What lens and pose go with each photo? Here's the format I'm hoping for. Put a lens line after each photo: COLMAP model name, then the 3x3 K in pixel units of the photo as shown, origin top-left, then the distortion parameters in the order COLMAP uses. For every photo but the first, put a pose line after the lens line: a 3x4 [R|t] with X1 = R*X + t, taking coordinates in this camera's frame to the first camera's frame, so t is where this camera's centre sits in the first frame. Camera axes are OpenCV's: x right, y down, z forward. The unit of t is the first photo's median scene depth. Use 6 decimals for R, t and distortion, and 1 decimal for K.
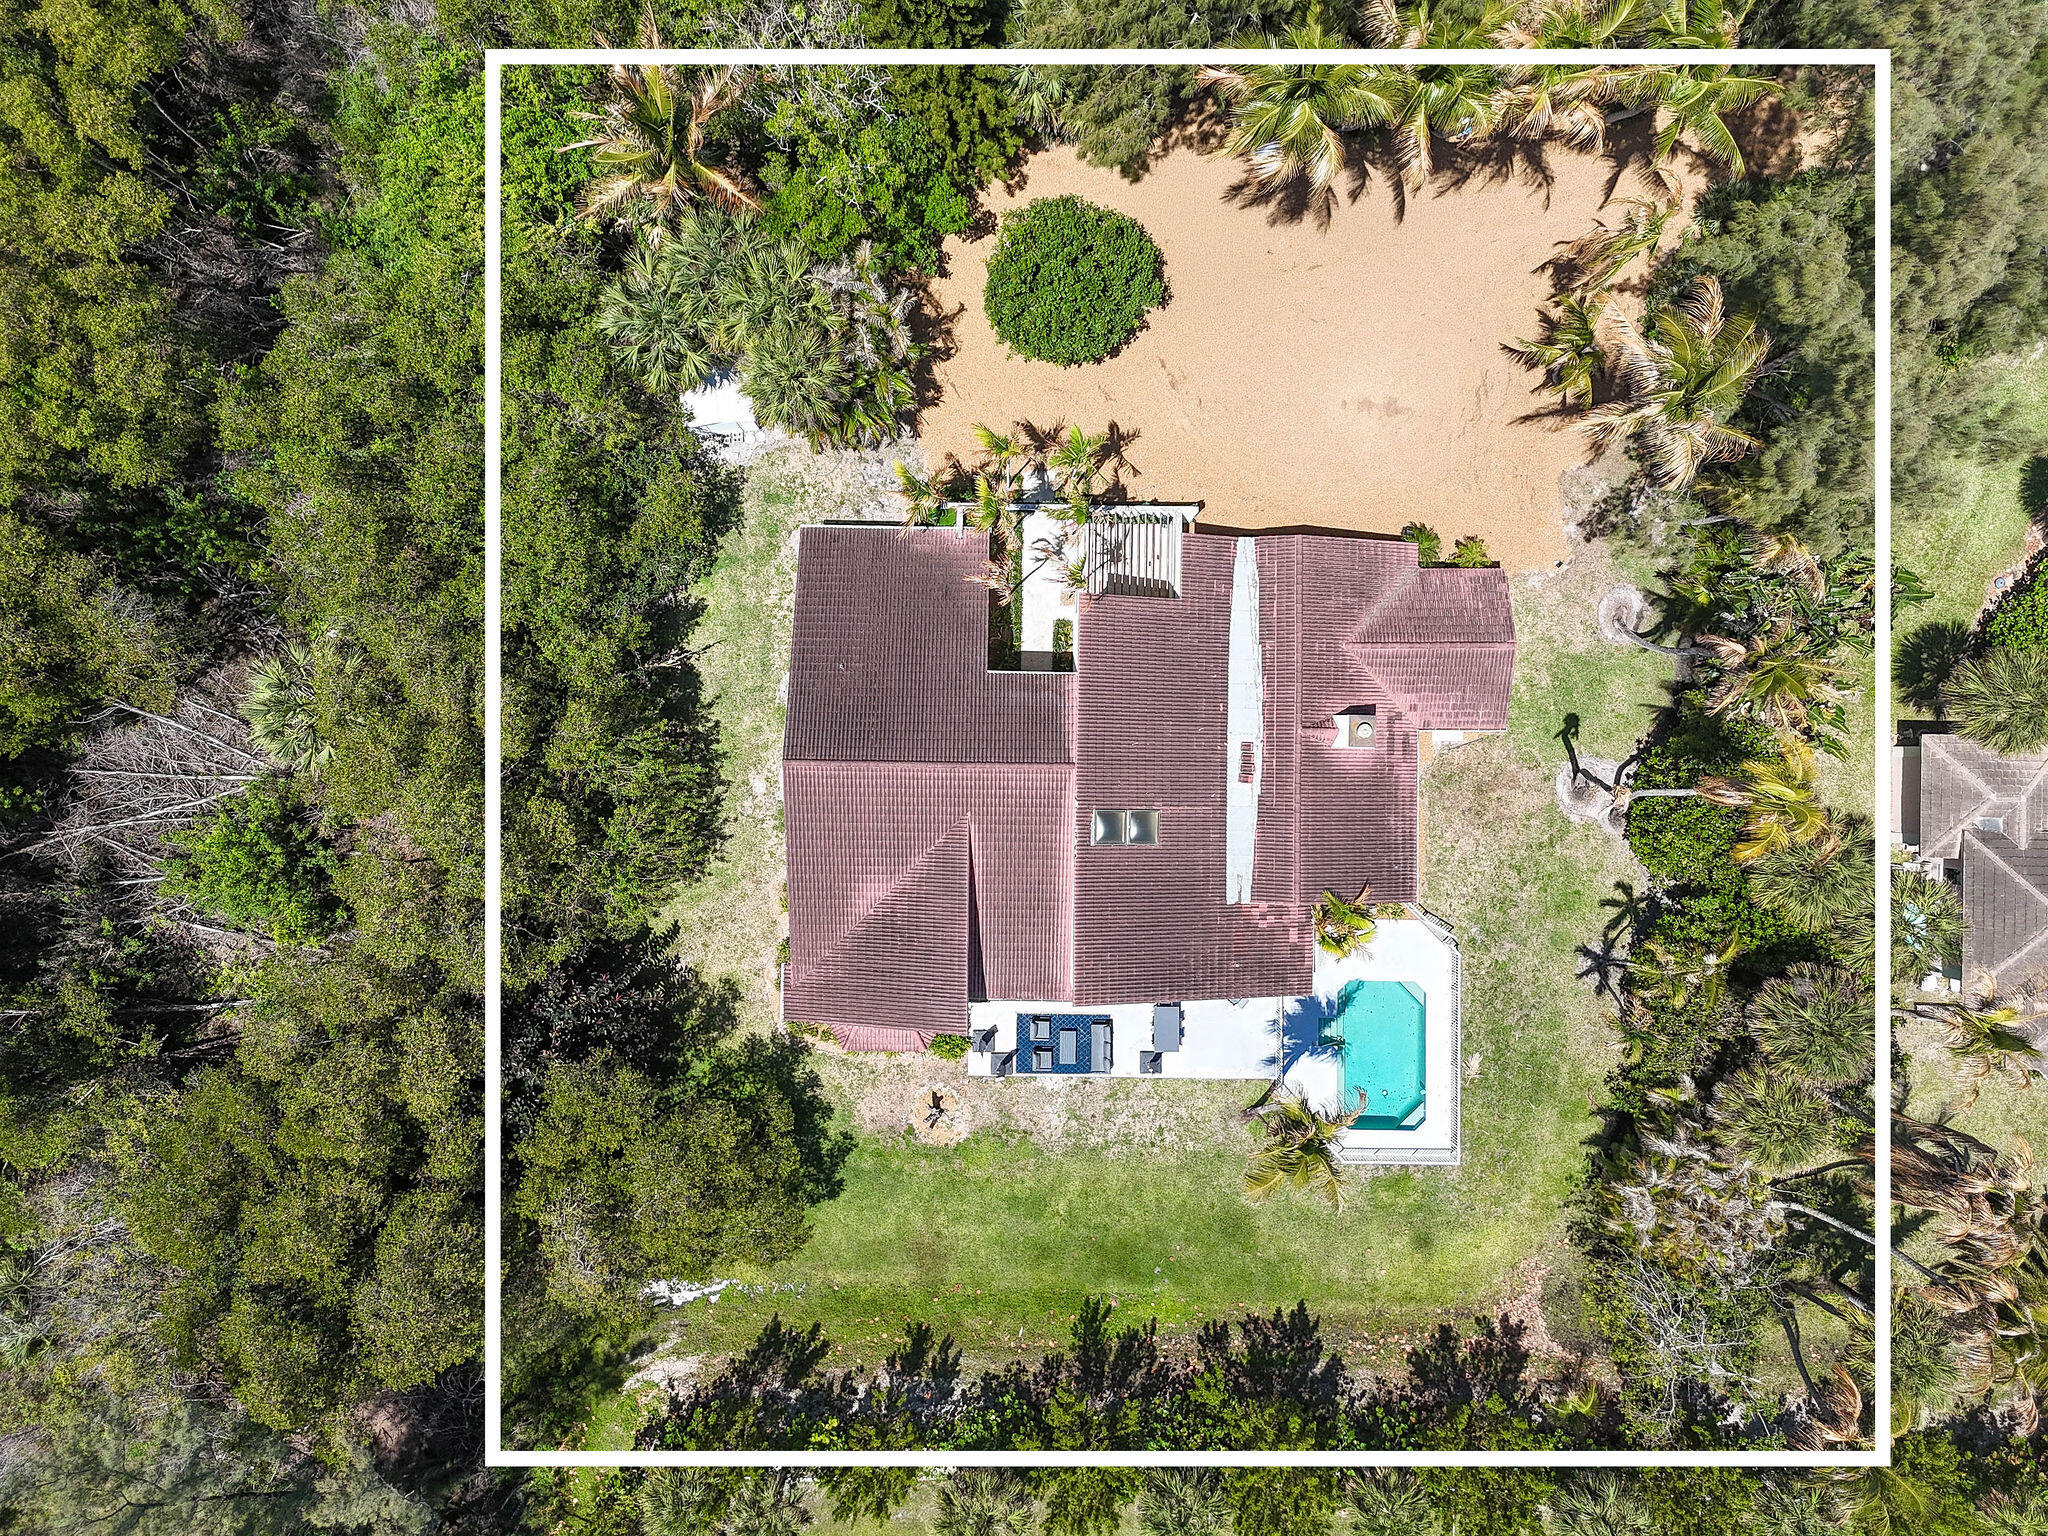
lens RADIAL K [[1486.8, 0, 1015.7], [0, 1486.8, 705.9], [0, 0, 1]] dist [0.050367, -0.002921]
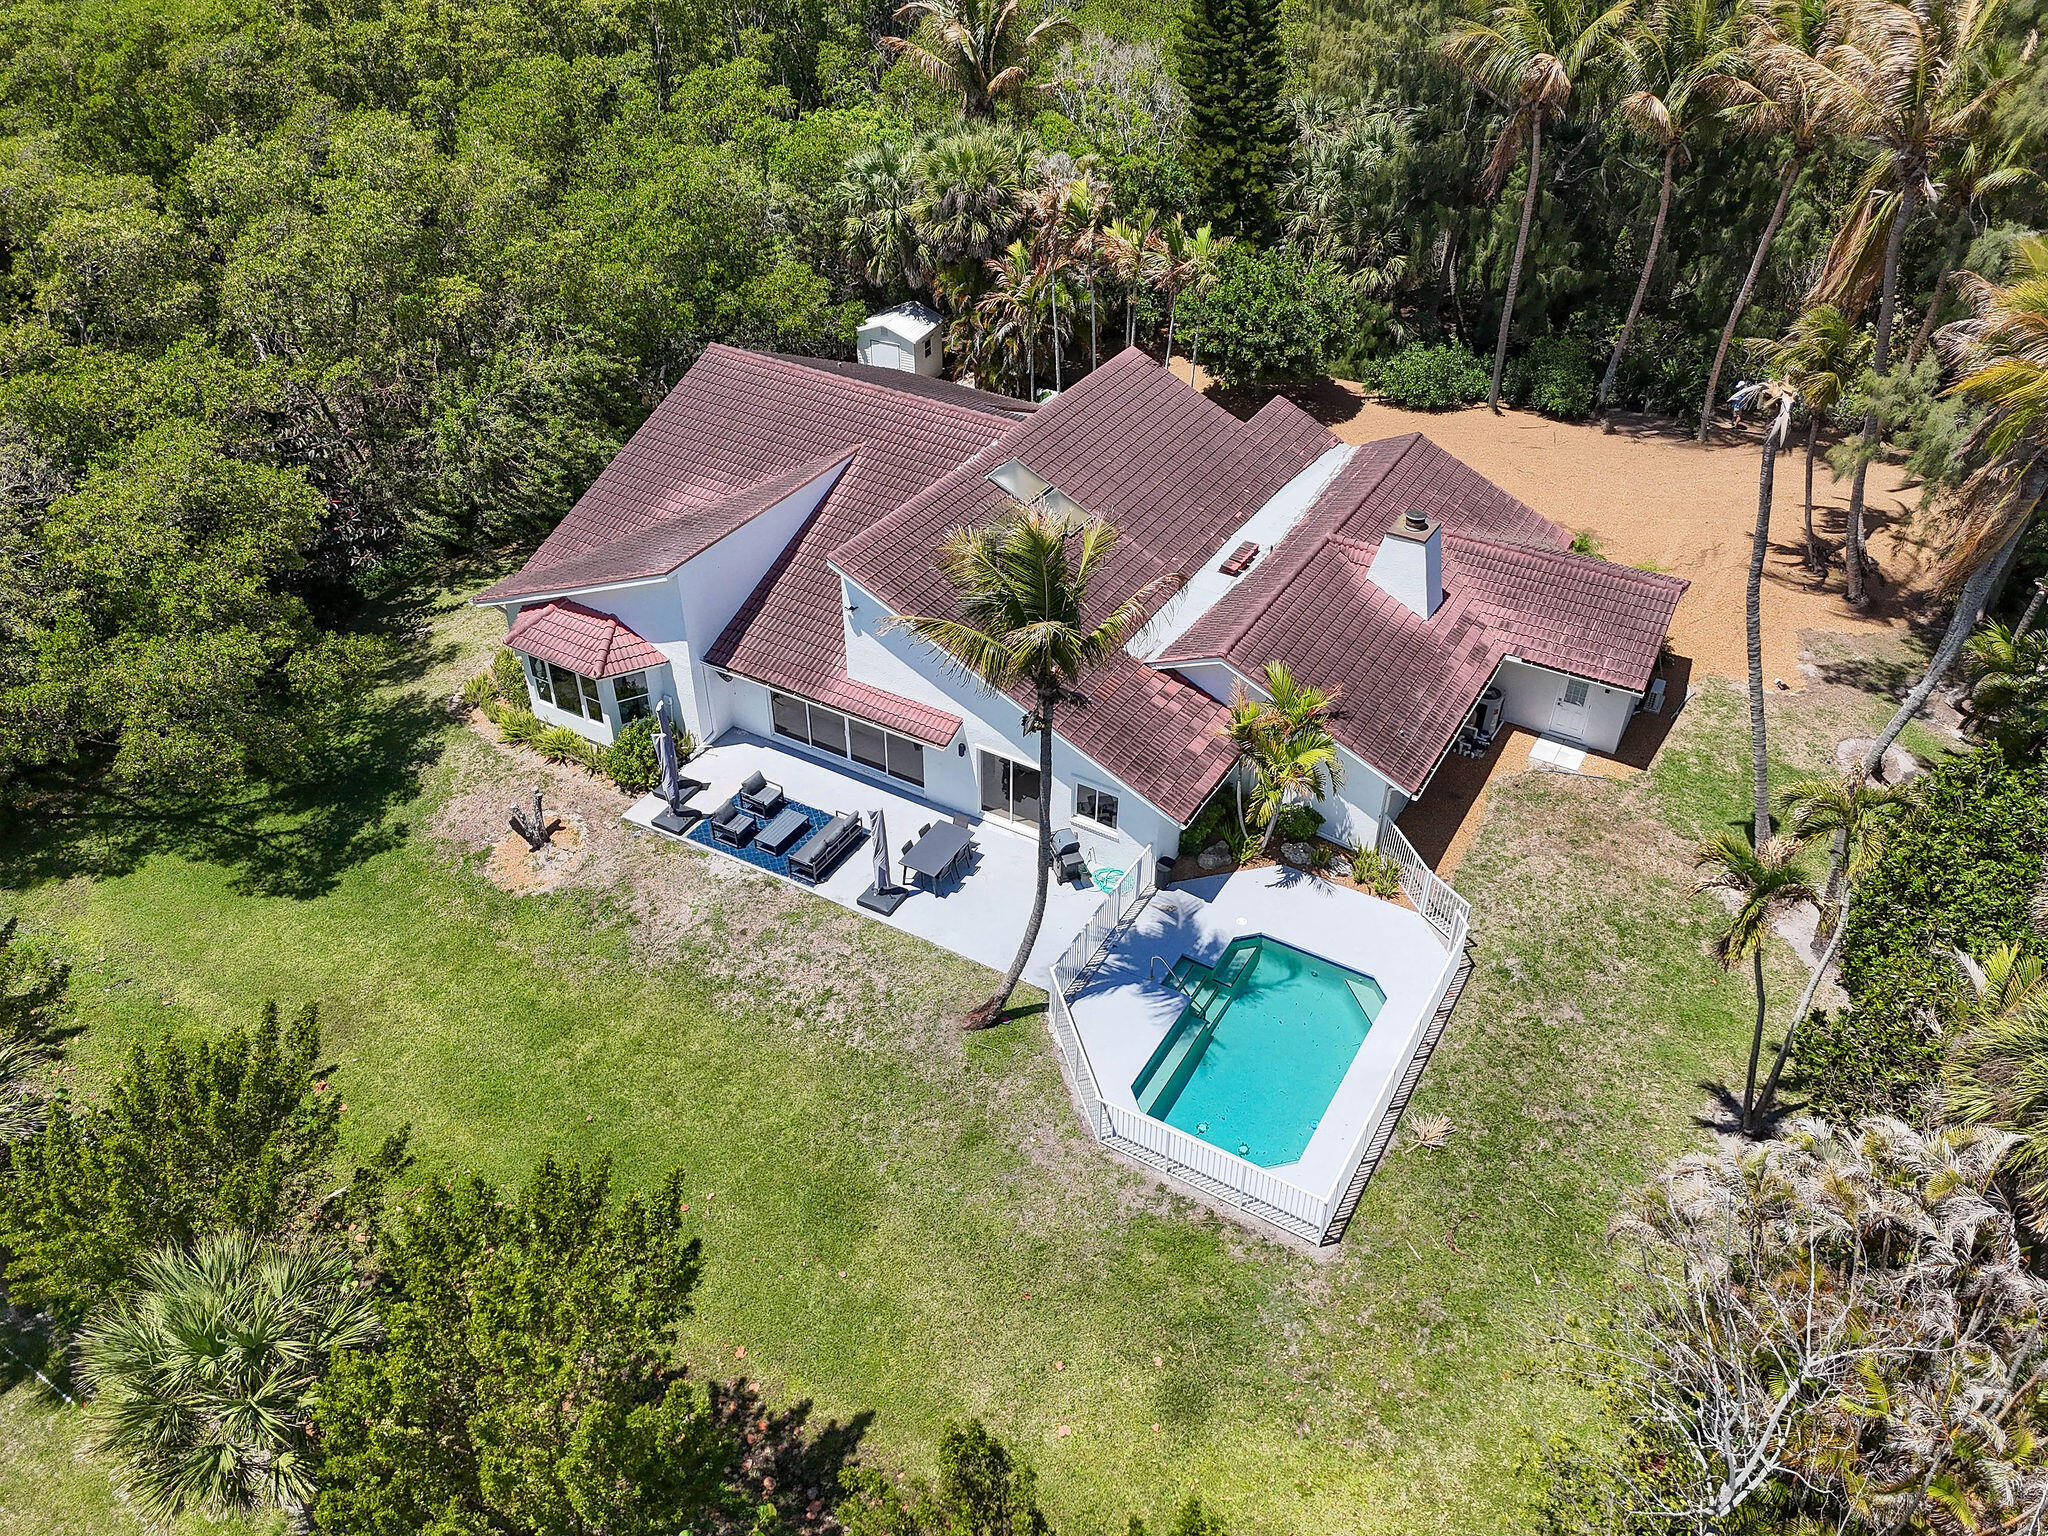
lens RADIAL K [[1472.7, 0, 1024.0], [0, 1472.7, 768.0], [0, 0, 1]] dist [0.050827, -0.002219]
pose [[0.866652, 0.301512, -0.397498, 0.346499], [-0.498830, 0.538138, -0.679394, 0.565242], [0.009063, 0.787082, 0.616782, 0.608213]]
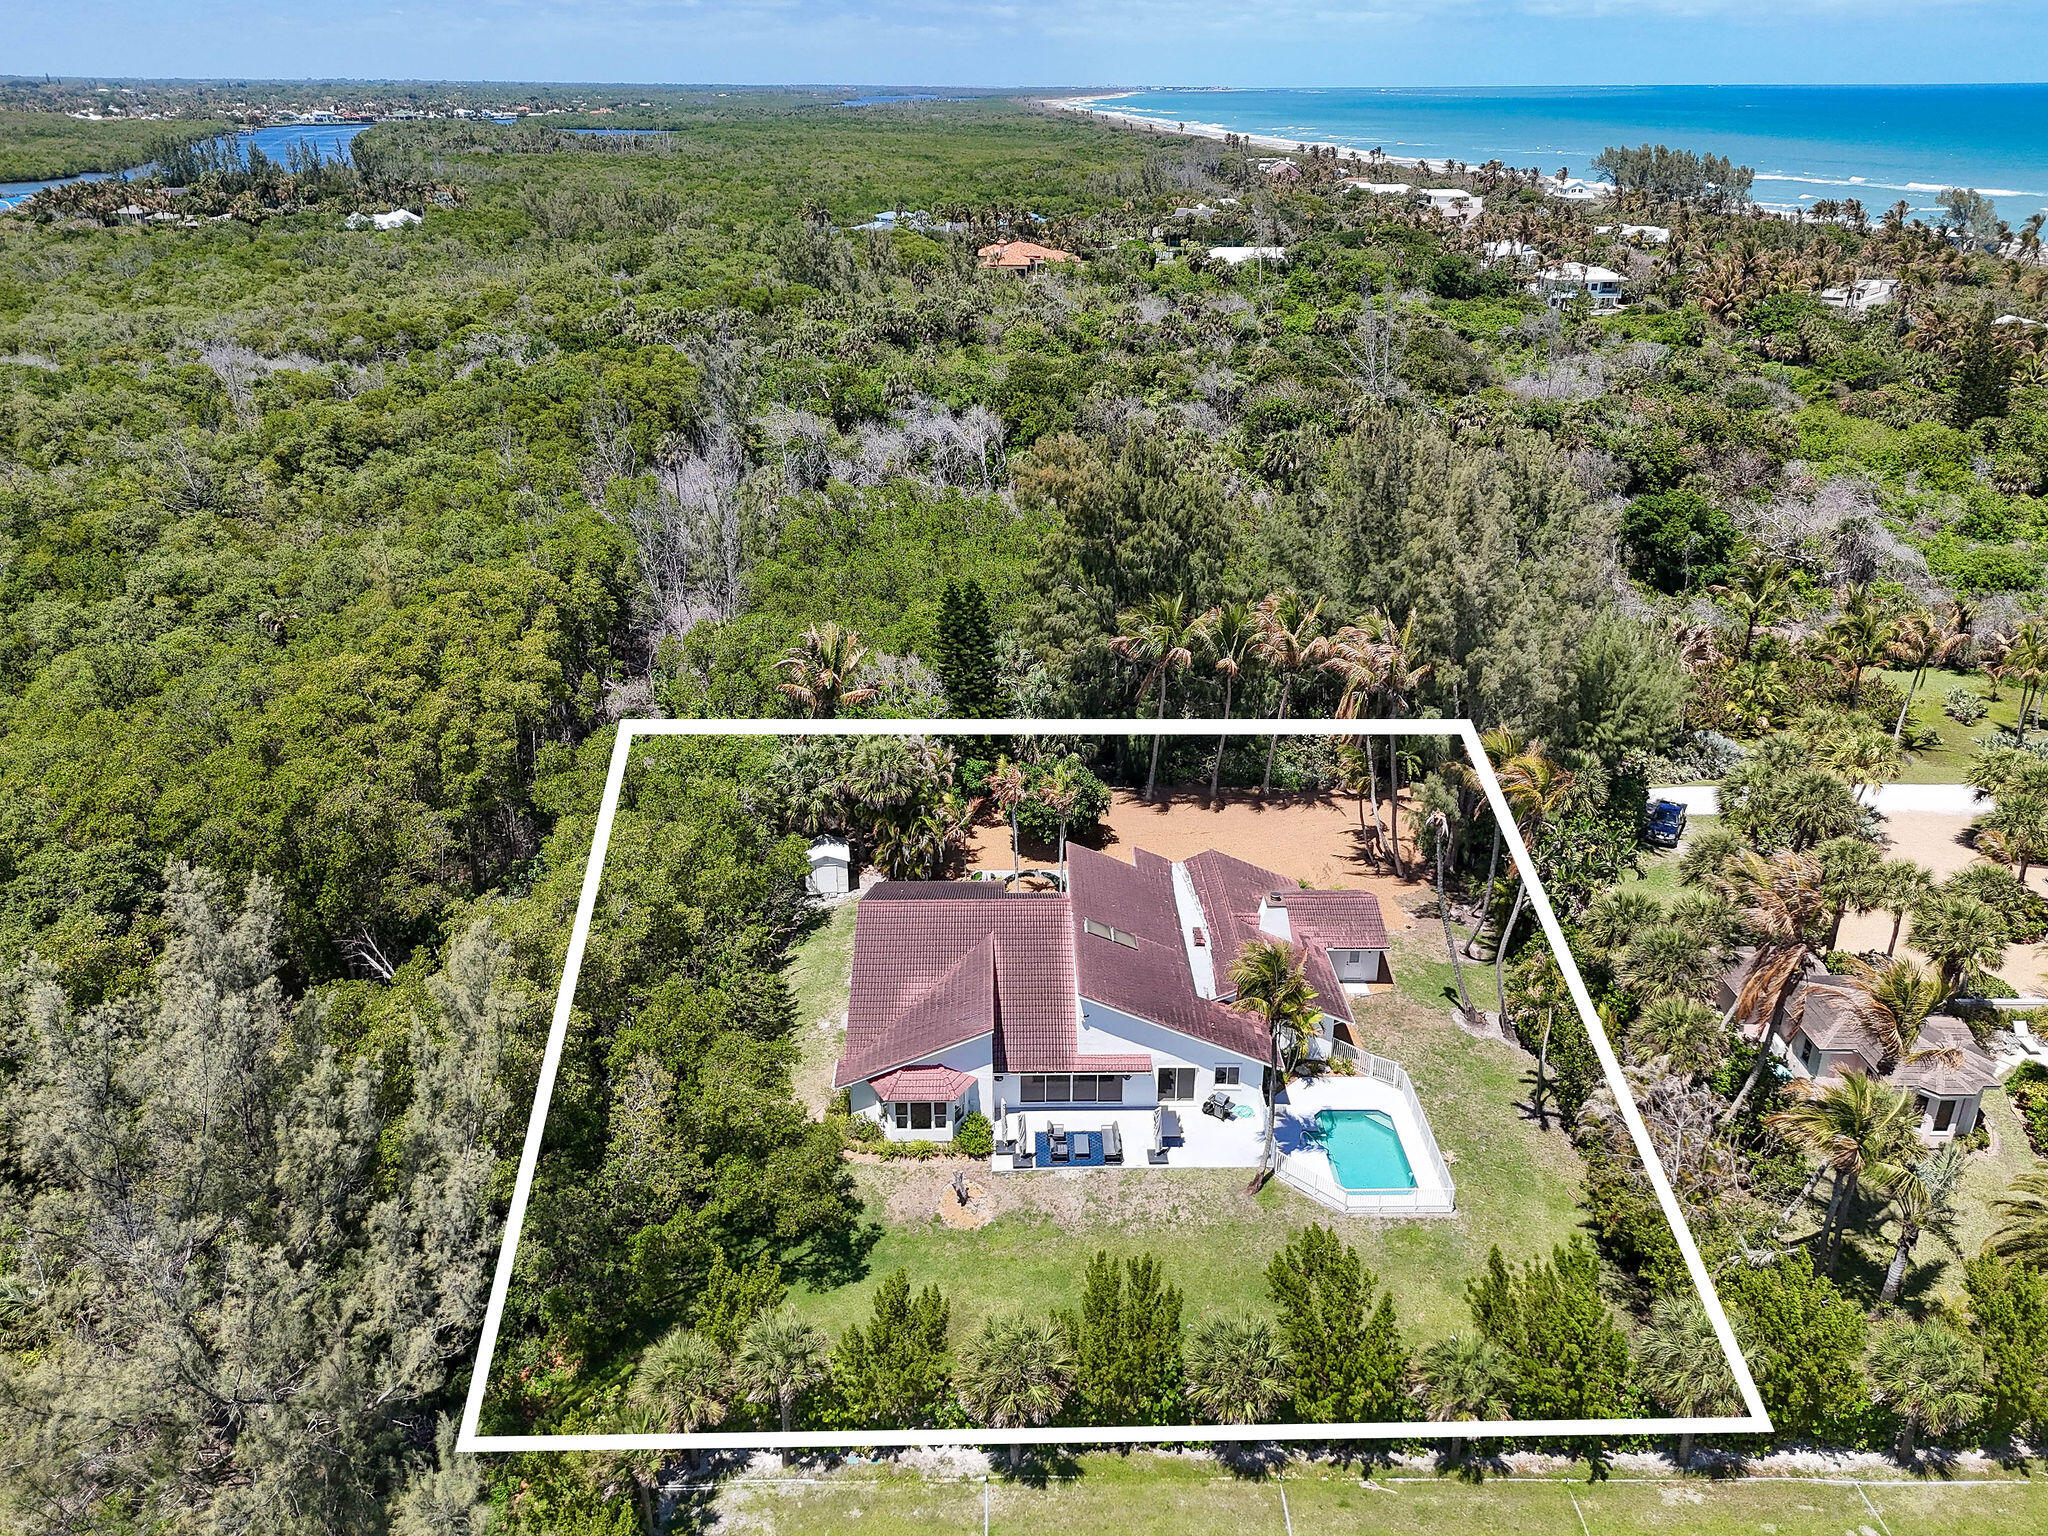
lens RADIAL K [[1472.7, 0, 1024.0], [0, 1472.7, 768.0], [0, 0, 1]] dist [0.050827, -0.002219]
pose [[0.999628, -0.012605, 0.024183, -0.030812], [0.027252, 0.428466, -0.903147, 1.093630], [0.001023, 0.903470, 0.428650, 0.269308]]
